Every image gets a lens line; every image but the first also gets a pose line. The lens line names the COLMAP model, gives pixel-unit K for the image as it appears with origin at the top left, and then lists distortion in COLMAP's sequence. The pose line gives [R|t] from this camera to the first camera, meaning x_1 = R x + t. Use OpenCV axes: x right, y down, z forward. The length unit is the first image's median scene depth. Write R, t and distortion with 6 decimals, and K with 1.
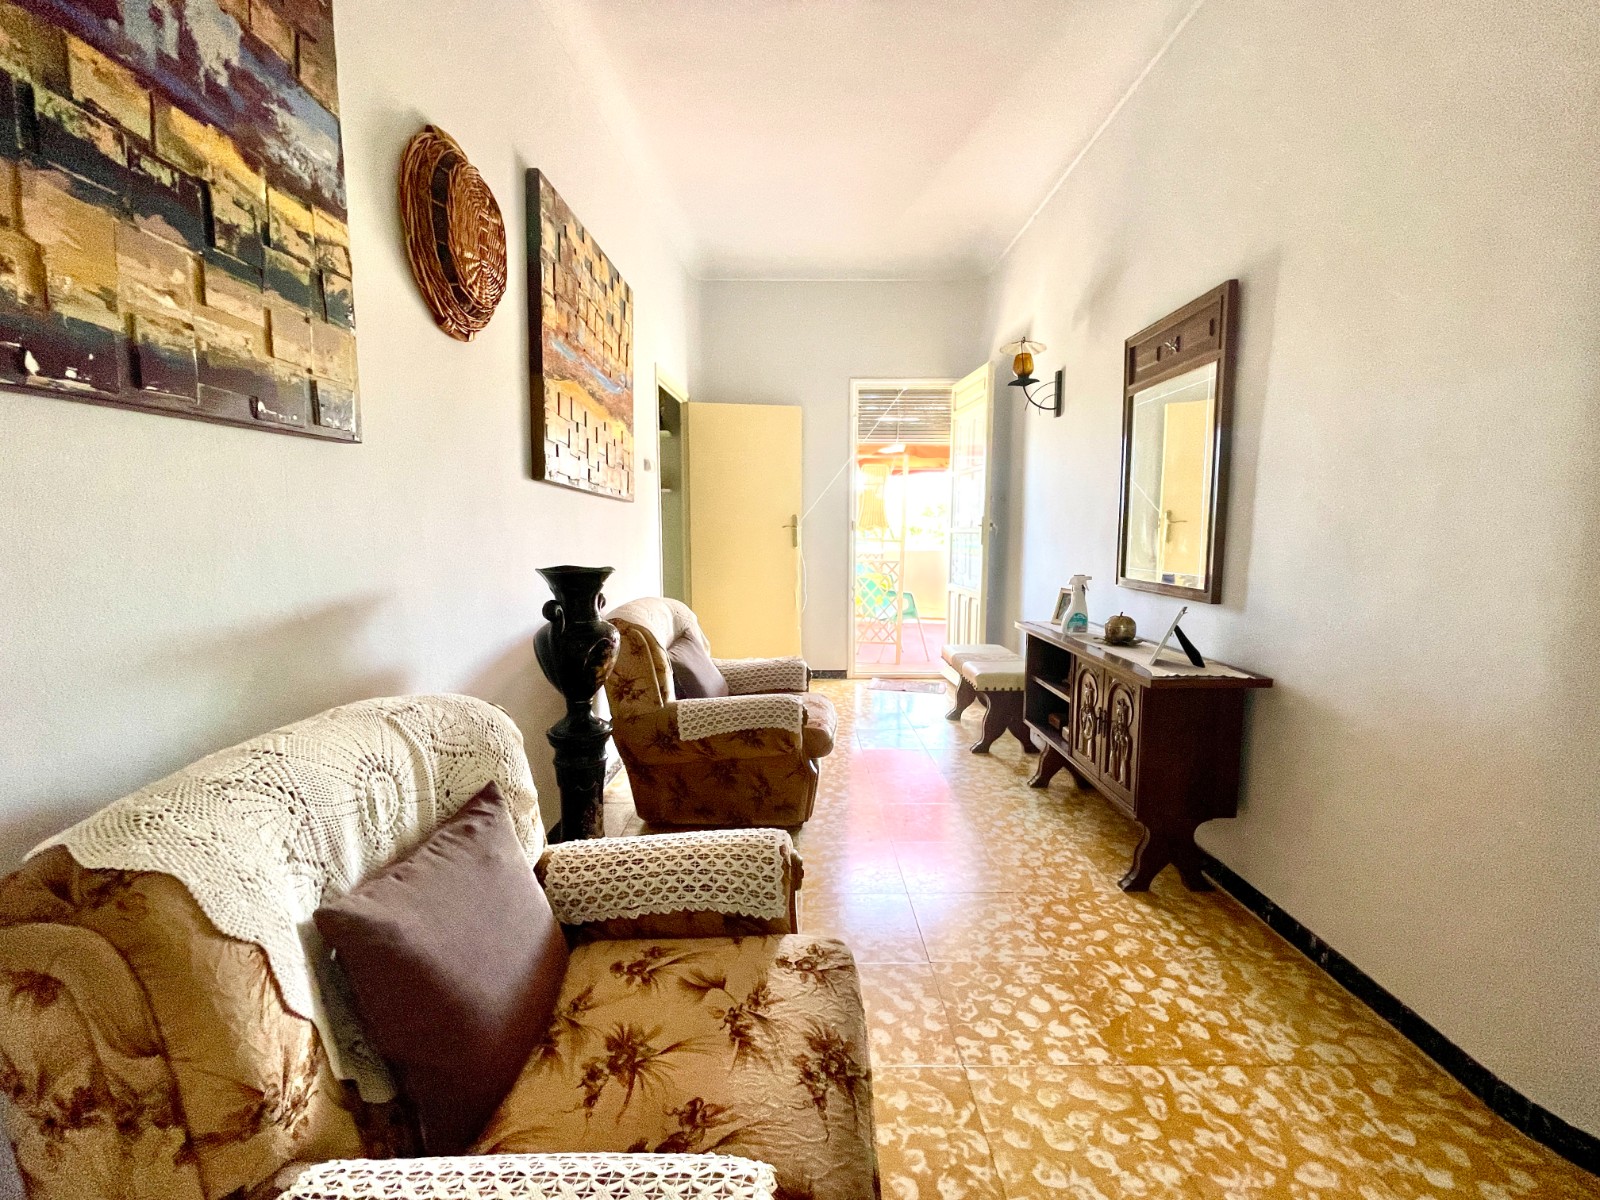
lens RADIAL K [[649.5, 0, 798.8], [0, 649.5, 597.0], [0, 0, 1]] dist [-0.005492, 0.002483]
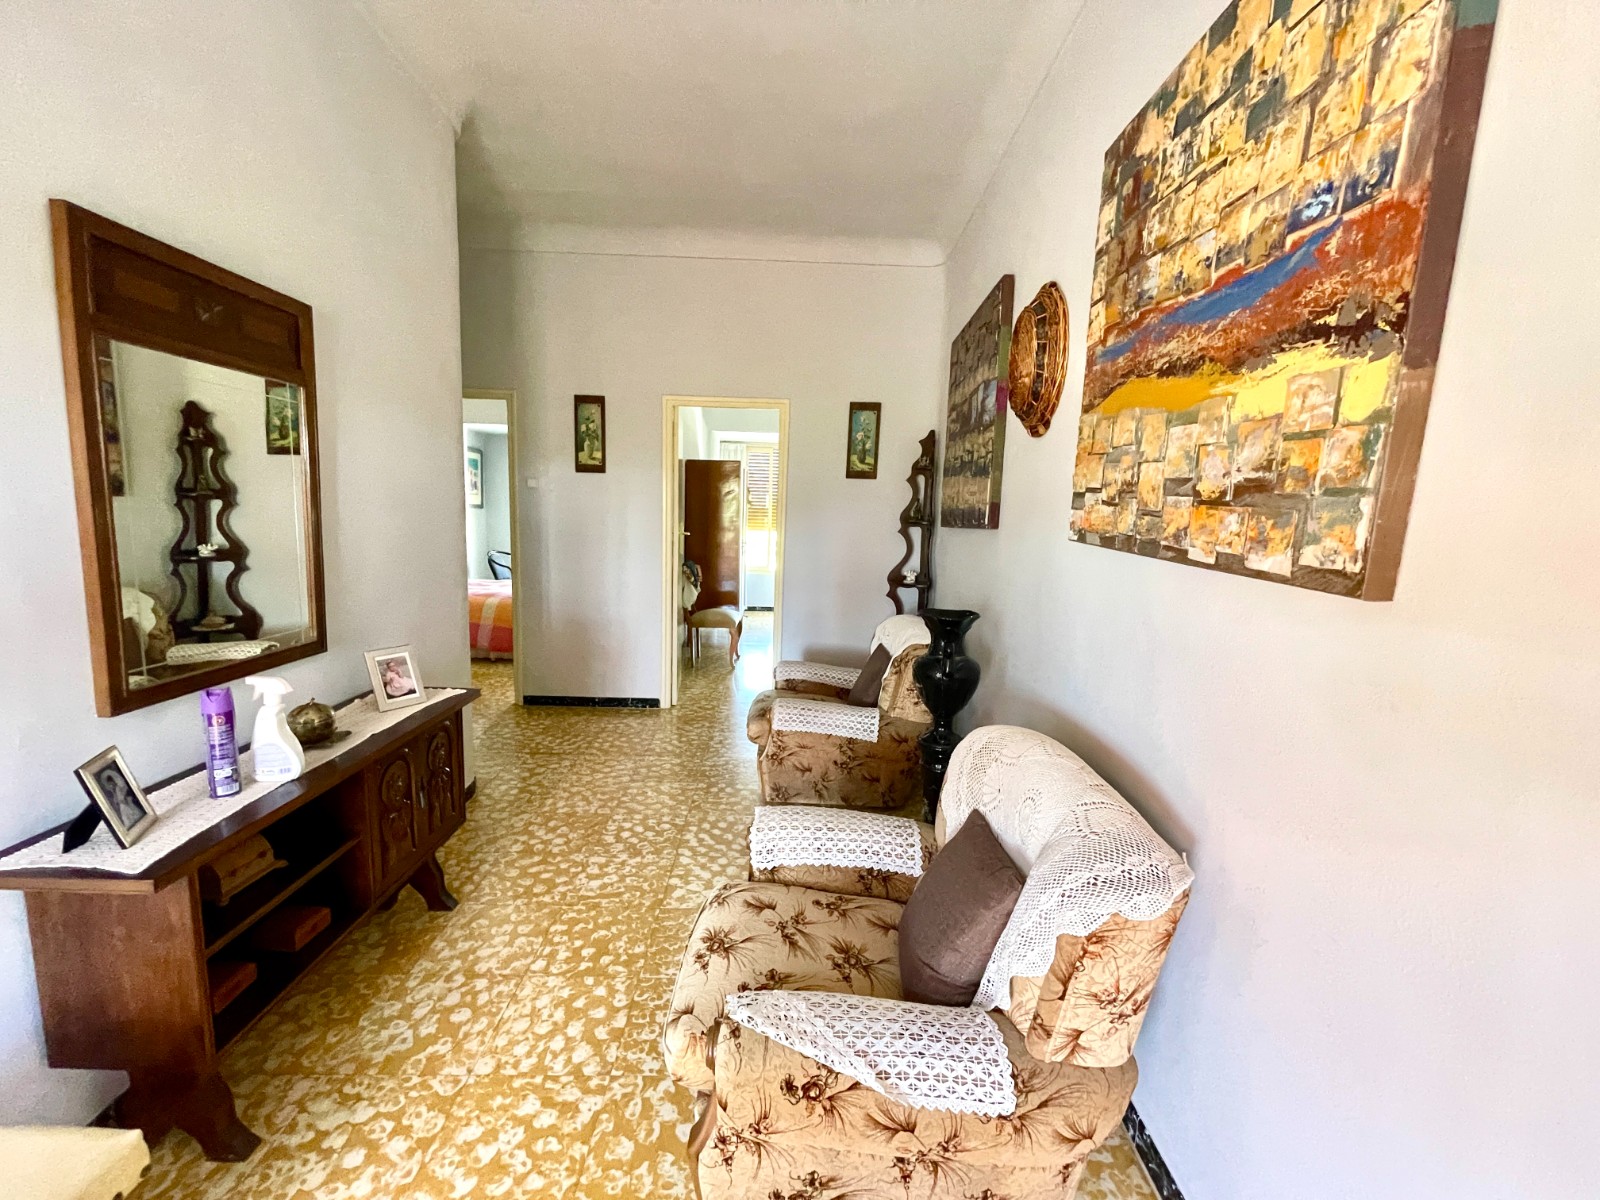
lens RADIAL K [[649.5, 0, 795.8], [0, 649.5, 592.4], [0, 0, 1]] dist [-0.005492, 0.002483]
pose [[-0.998973, -0.037892, -0.024844, -0.017765], [-0.042556, 0.972893, 0.227307, -0.403767], [0.015557, 0.228130, -0.973506, 2.434889]]
